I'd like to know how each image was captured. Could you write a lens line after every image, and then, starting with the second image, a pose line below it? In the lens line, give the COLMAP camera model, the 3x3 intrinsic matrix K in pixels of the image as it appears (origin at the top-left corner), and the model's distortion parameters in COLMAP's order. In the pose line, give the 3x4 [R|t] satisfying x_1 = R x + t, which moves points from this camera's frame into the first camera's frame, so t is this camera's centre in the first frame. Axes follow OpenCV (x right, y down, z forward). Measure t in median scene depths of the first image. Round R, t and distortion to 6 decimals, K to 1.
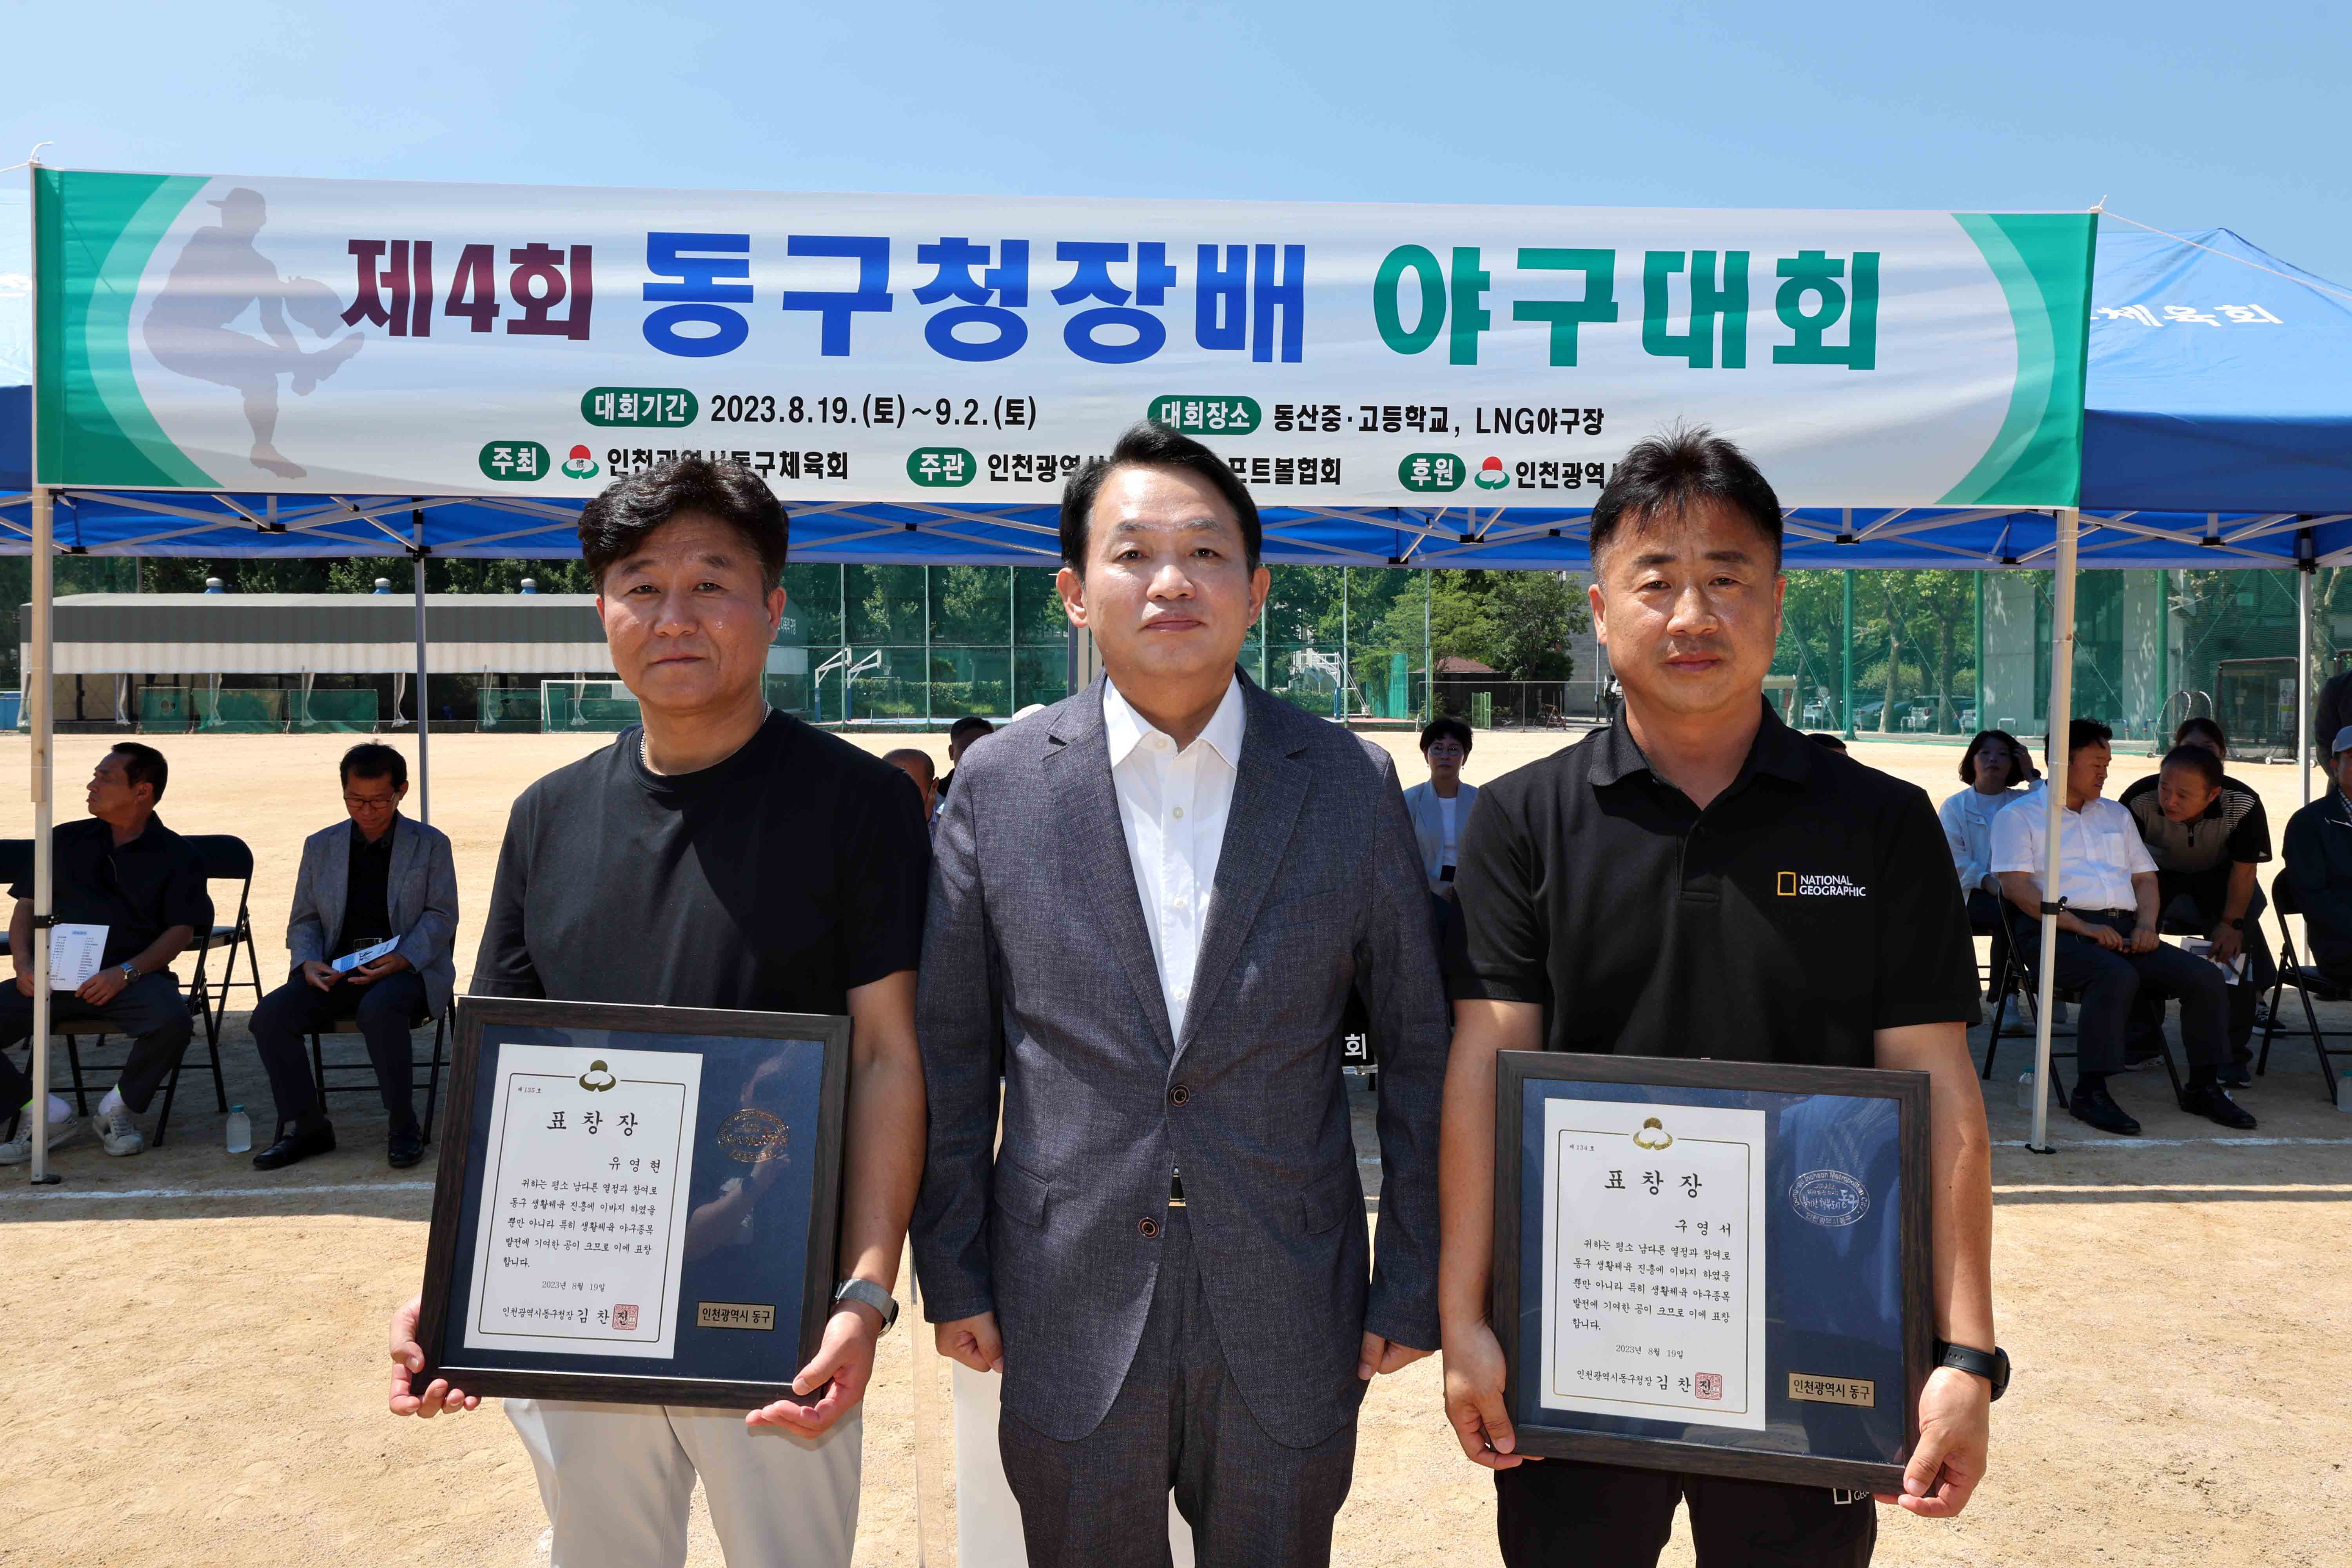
lens RADIAL K [[1749.6, 0, 1181.8], [0, 1749.6, 727.1], [0, 0, 1]] dist [-0.007269, 0.039627]
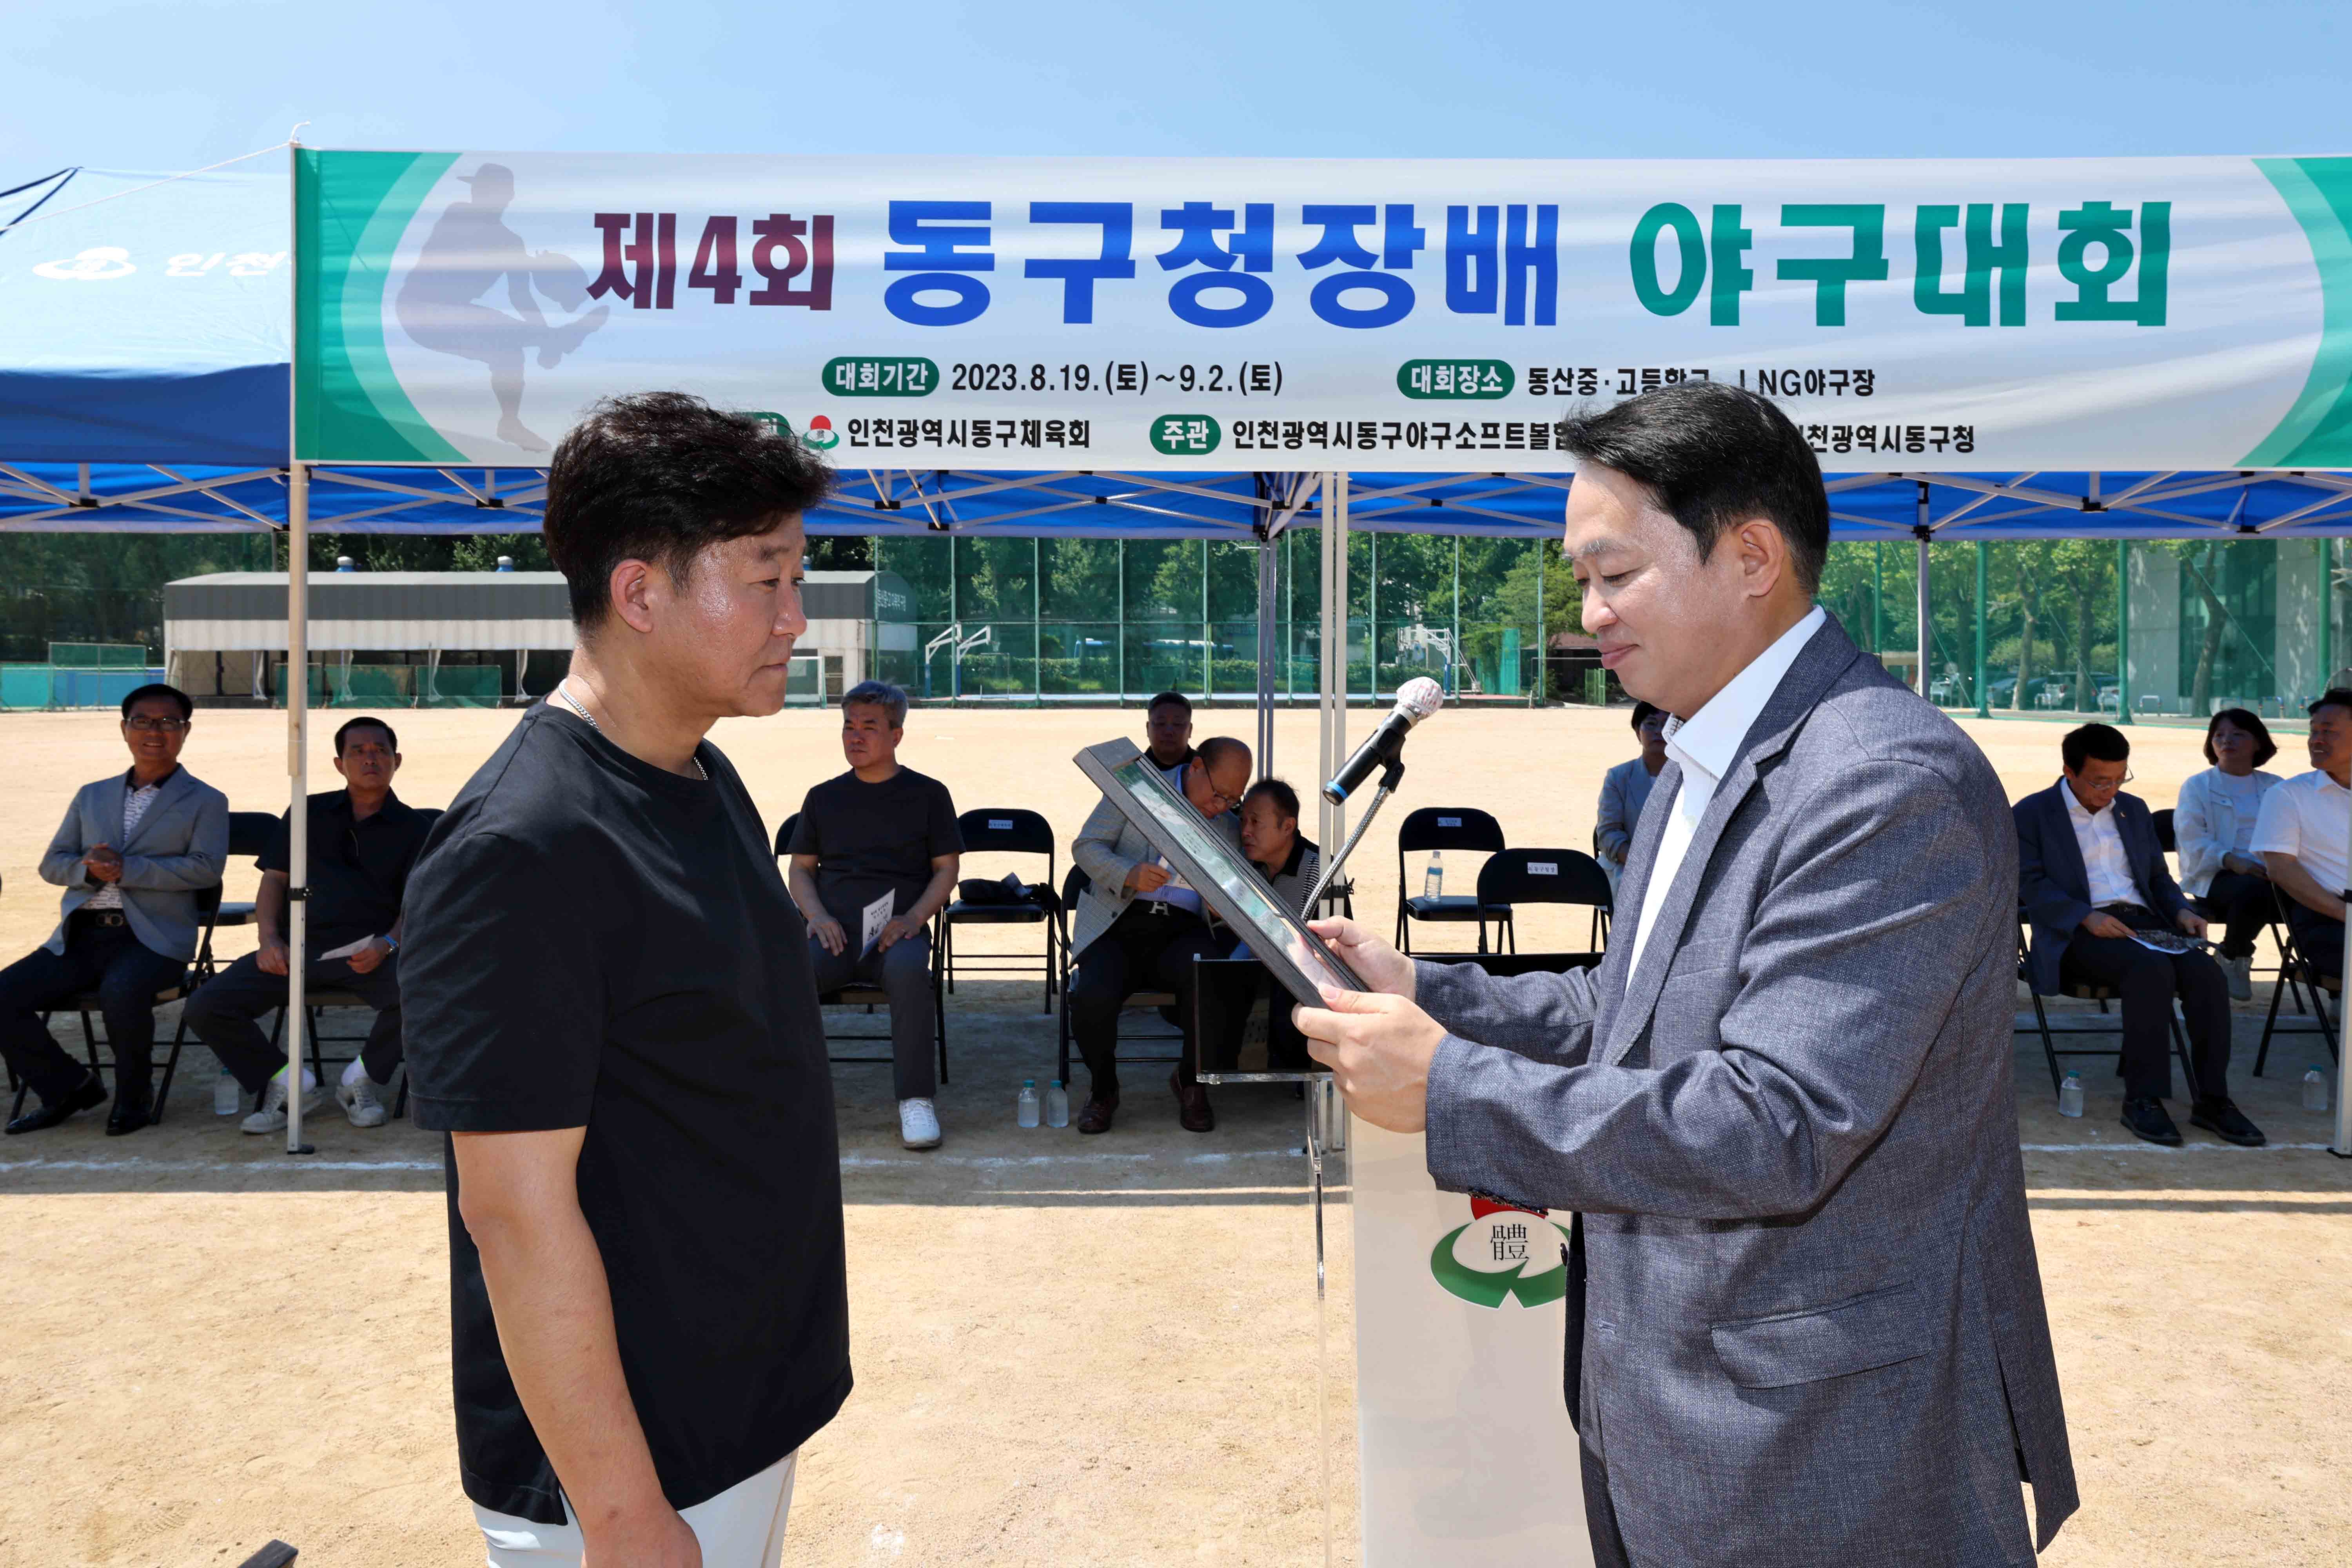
lens RADIAL K [[1752.9, 0, 1180.1], [0, 1752.9, 694.4], [0, 0, 1]] dist [-0.007848, 0.044800]
pose [[0.998481, 0.000958, -0.055090, -0.084733], [-0.001245, 0.999986, -0.005177, 0.000709], [0.055084, 0.005237, 0.998468, 0.021960]]
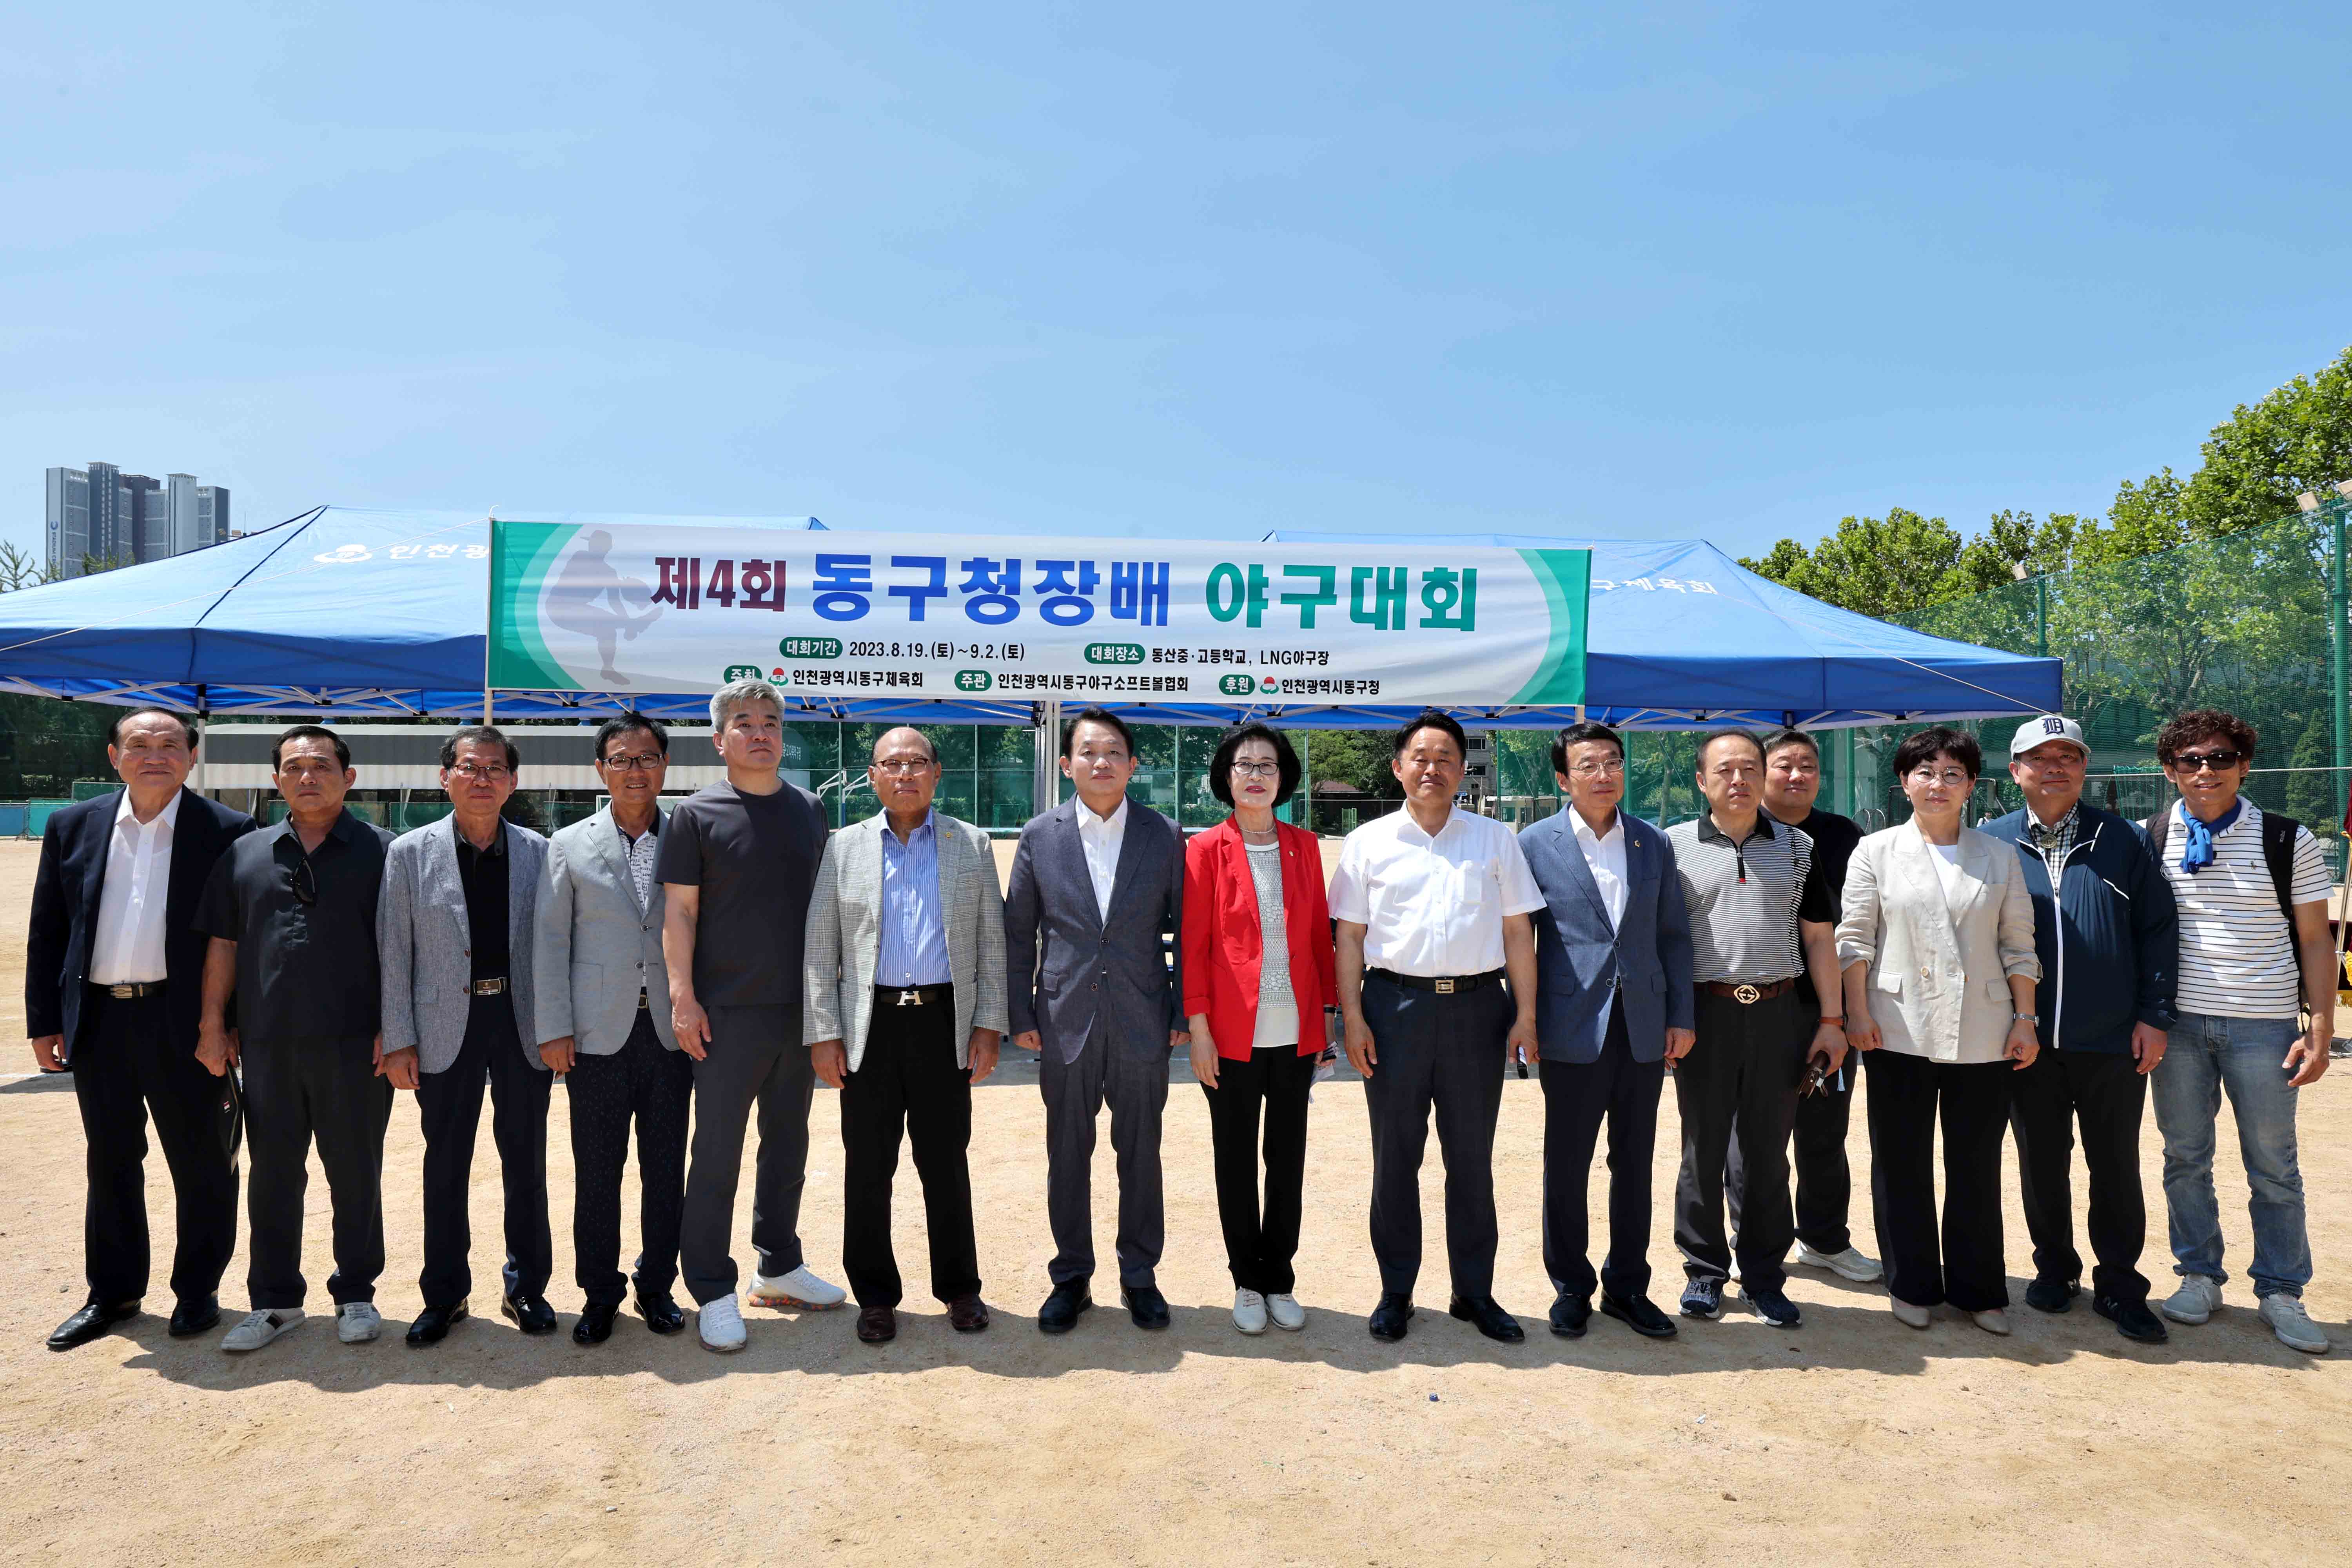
lens RADIAL K [[1466.6, 0, 1158.6], [0, 1466.6, 806.5], [0, 0, 1]] dist [0.000662, 0.003313]
pose [[0.999502, 0.004548, 0.031217, 0.011414], [-0.003888, 0.999768, -0.021165, 0.017319], [-0.031306, 0.021033, 0.999288, -0.554274]]
